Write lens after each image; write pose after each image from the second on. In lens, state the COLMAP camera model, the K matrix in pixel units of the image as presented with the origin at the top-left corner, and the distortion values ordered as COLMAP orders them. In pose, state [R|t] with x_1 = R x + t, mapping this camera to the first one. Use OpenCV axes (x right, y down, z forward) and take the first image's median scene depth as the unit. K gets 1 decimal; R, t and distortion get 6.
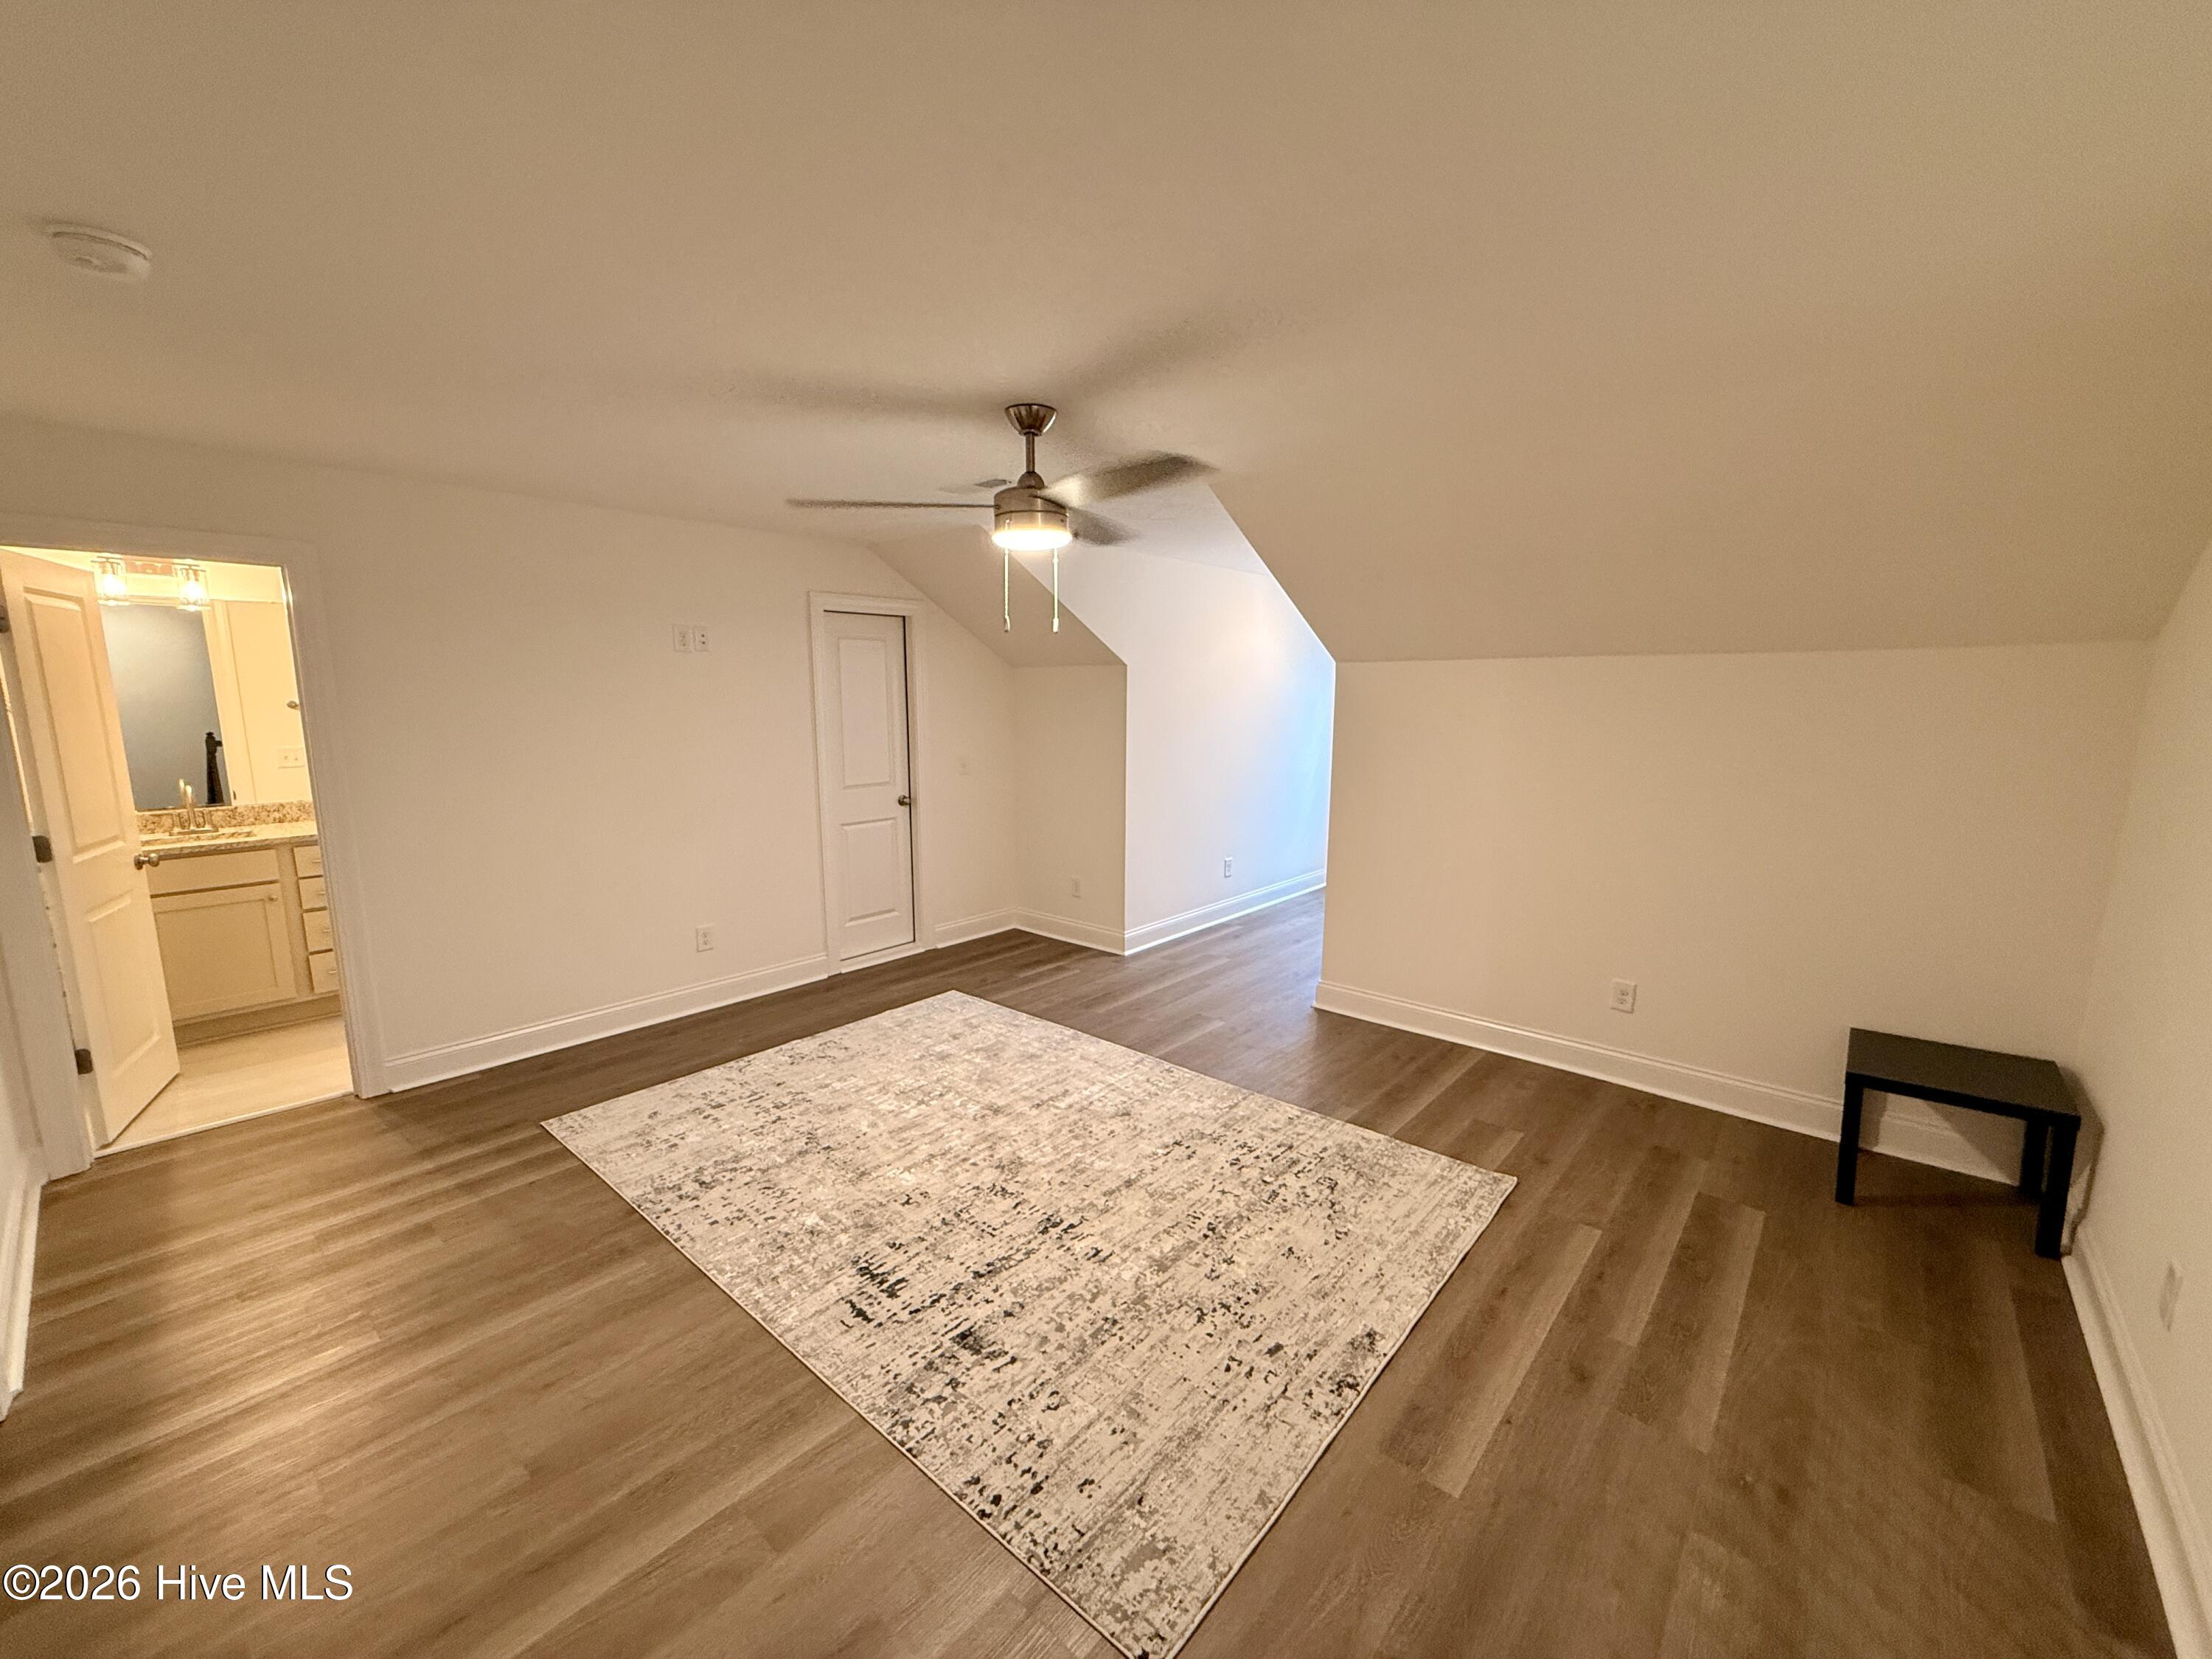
lens RADIAL K [[884.5, 0, 1097.6], [0, 884.5, 826.2], [0, 0, 1]] dist [0.000215, -0.000123]
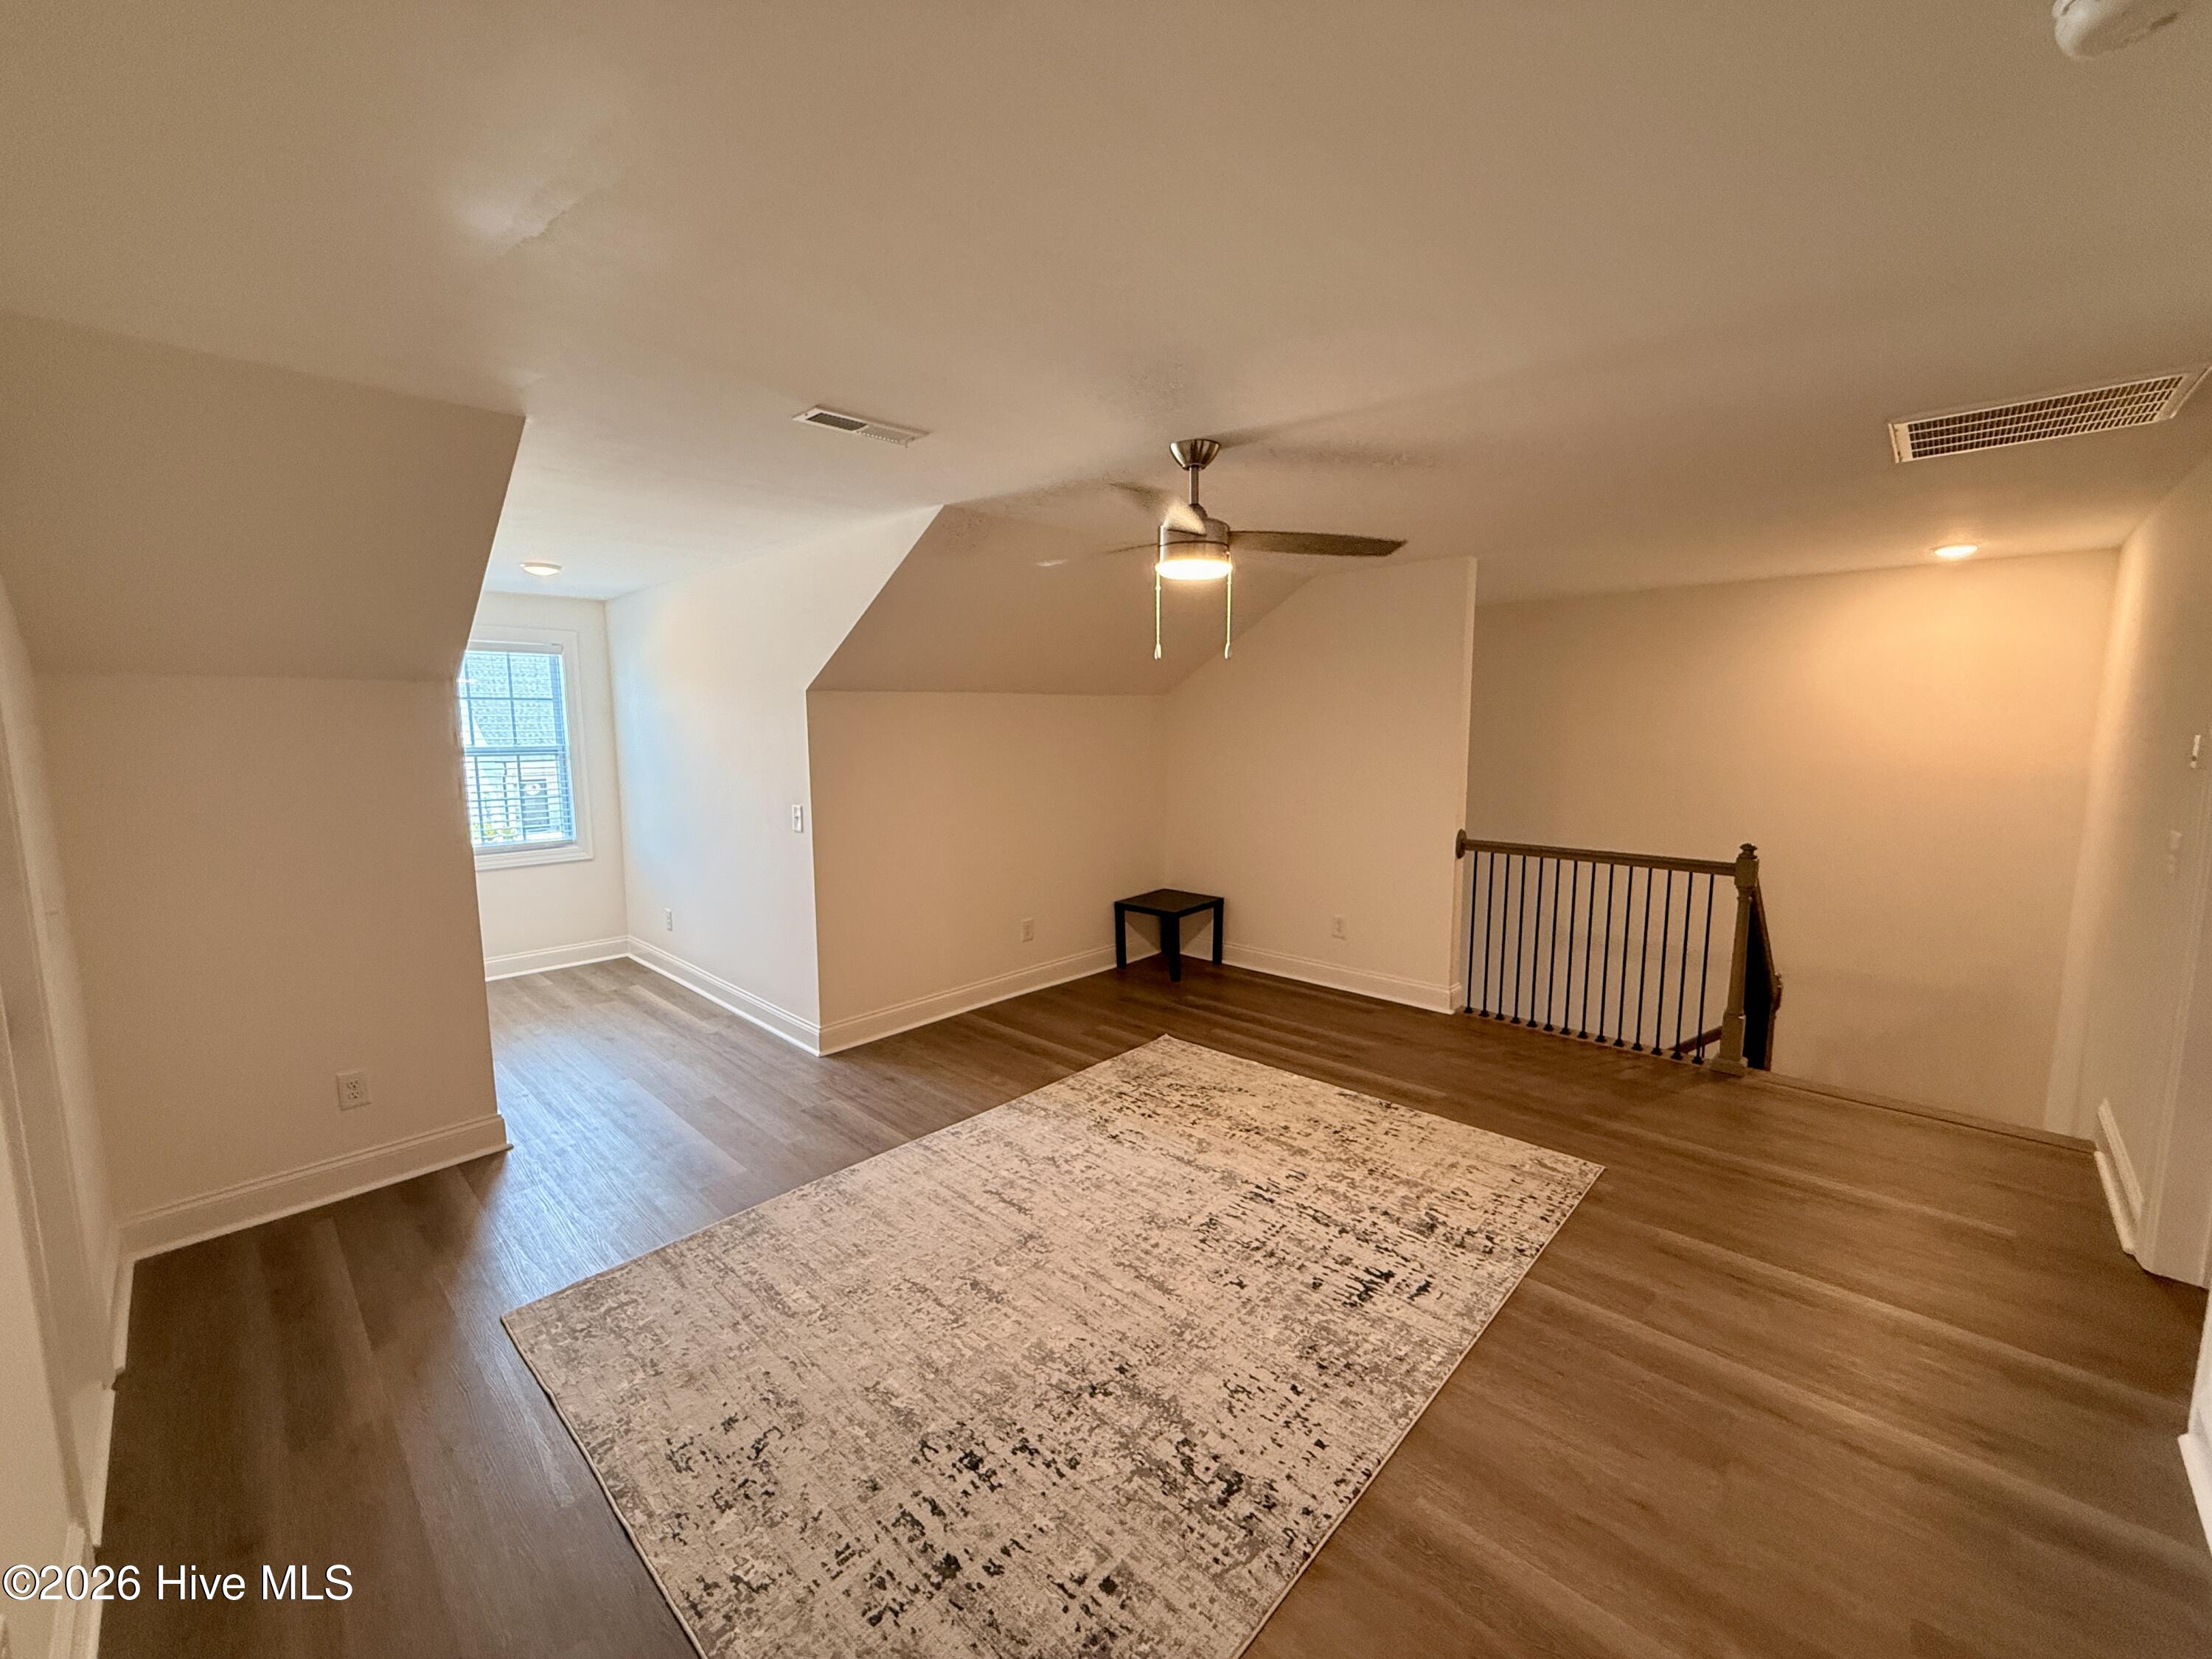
lens RADIAL K [[884.5, 0, 1102.5], [0, 884.5, 827.5], [0, 0, 1]] dist [0.000215, -0.000123]
pose [[0.043931, -0.125632, 0.991104, -1.074111], [0.158784, 0.980329, 0.117228, -0.159600], [-0.986335, 0.152222, 0.063015, 1.029457]]
